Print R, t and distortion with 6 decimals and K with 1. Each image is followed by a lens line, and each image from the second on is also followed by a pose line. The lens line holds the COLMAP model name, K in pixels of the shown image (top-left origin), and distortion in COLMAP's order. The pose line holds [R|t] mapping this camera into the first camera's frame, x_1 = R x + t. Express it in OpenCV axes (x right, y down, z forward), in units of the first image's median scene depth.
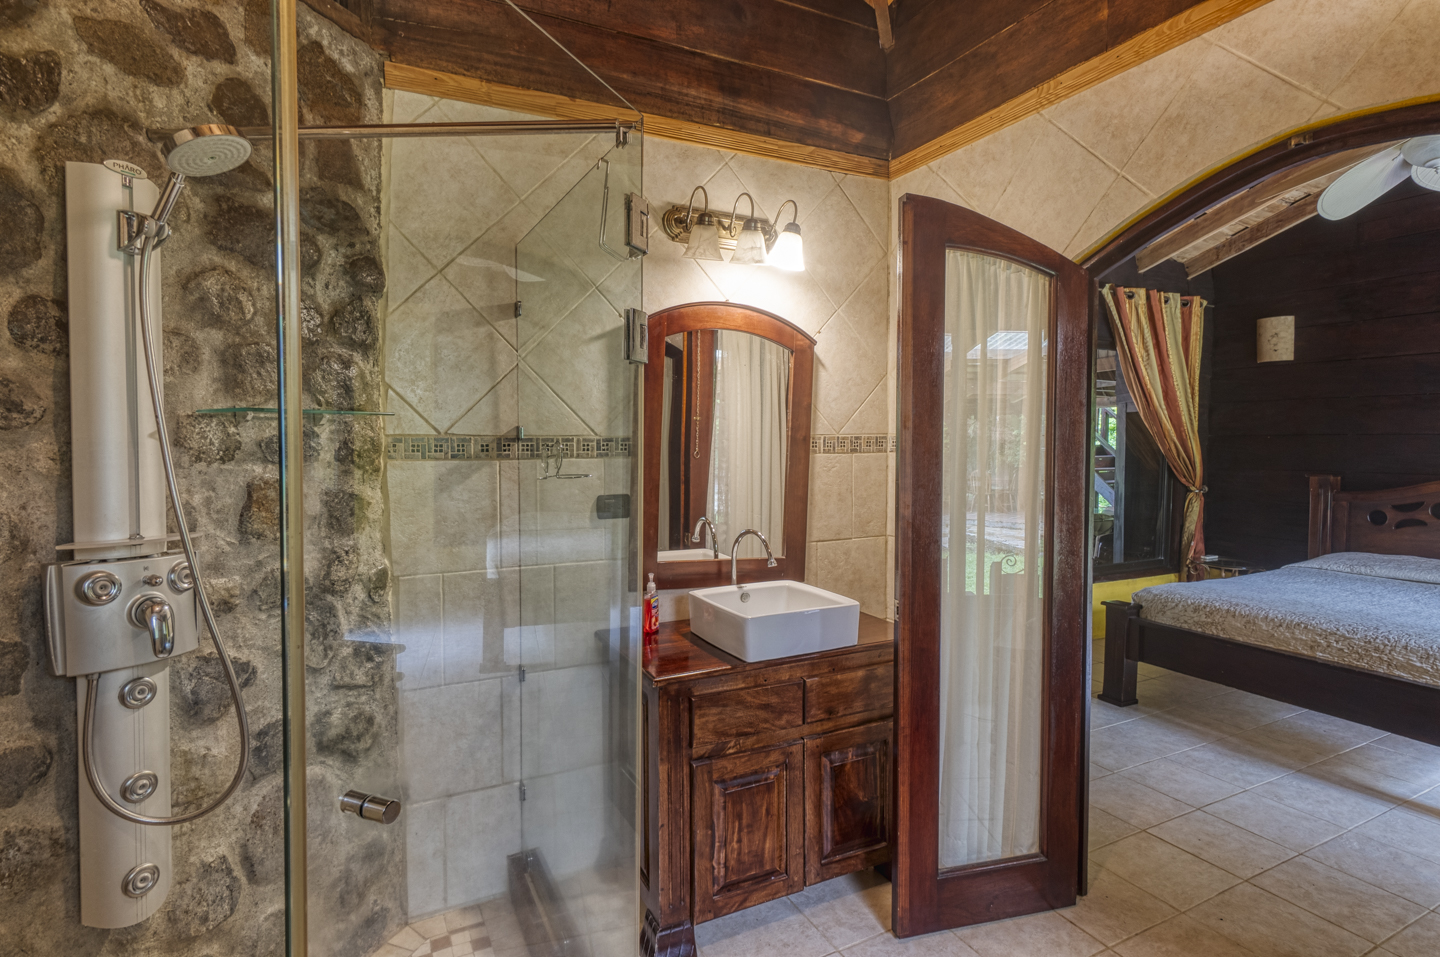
lens RADIAL K [[729.9, 0, 722.0], [0, 729.9, 470.8], [0, 0, 1]] dist [0.006202, -0.002763]
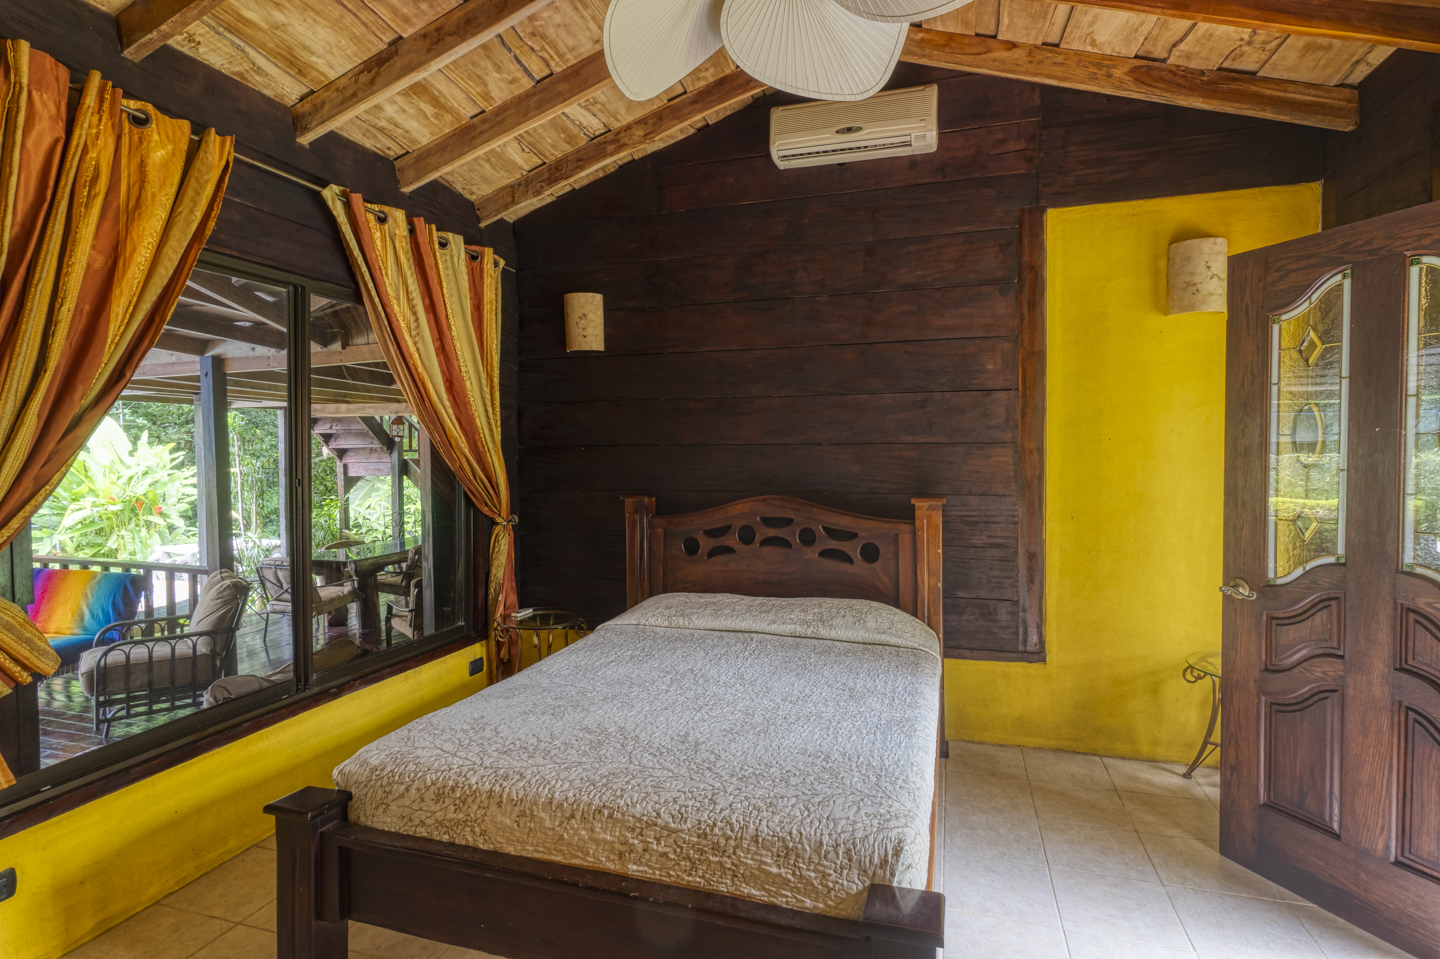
lens RADIAL K [[729.9, 0, 722.0], [0, 729.9, 471.8], [0, 0, 1]] dist [0.006202, -0.002763]
pose [[0.702904, -0.024767, 0.710854, 0.318217], [0.036619, 0.999328, -0.001393, -0.015960], [-0.710342, 0.027010, 0.703339, 0.371898]]
